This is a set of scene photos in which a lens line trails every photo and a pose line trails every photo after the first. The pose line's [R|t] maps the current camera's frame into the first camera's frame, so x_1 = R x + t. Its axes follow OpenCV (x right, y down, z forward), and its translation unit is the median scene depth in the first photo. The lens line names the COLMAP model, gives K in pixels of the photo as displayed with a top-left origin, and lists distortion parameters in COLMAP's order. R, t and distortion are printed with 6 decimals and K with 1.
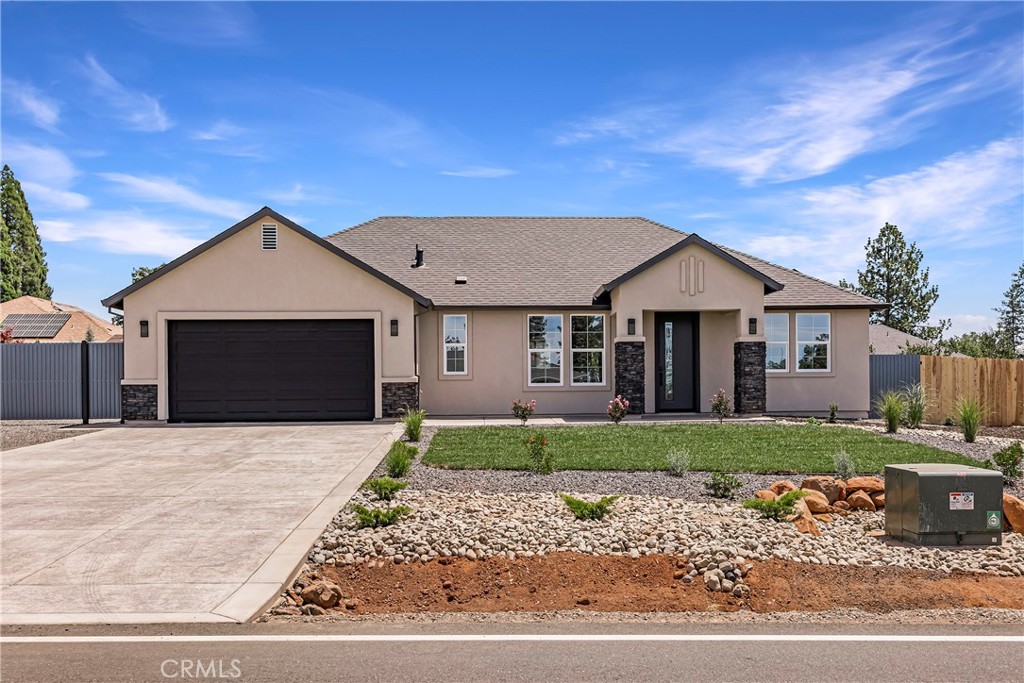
lens RADIAL K [[1037.4, 0, 512.0], [0, 1037.4, 341.5], [0, 0, 1]] dist [-0.000287, 0.008780]
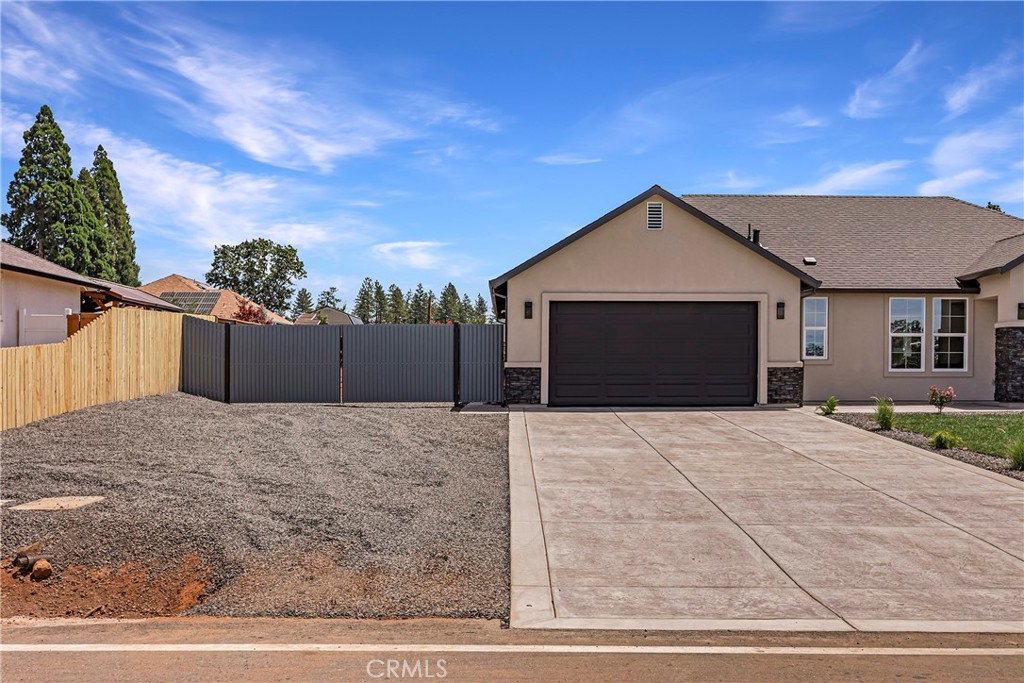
lens RADIAL K [[1037.4, 0, 512.0], [0, 1037.4, 341.5], [0, 0, 1]] dist [-0.000287, 0.008780]
pose [[0.999551, 0.006743, -0.029209, -0.335031], [-0.006184, 0.999797, 0.019171, -0.001539], [0.029333, -0.018982, 0.999389, 0.025148]]
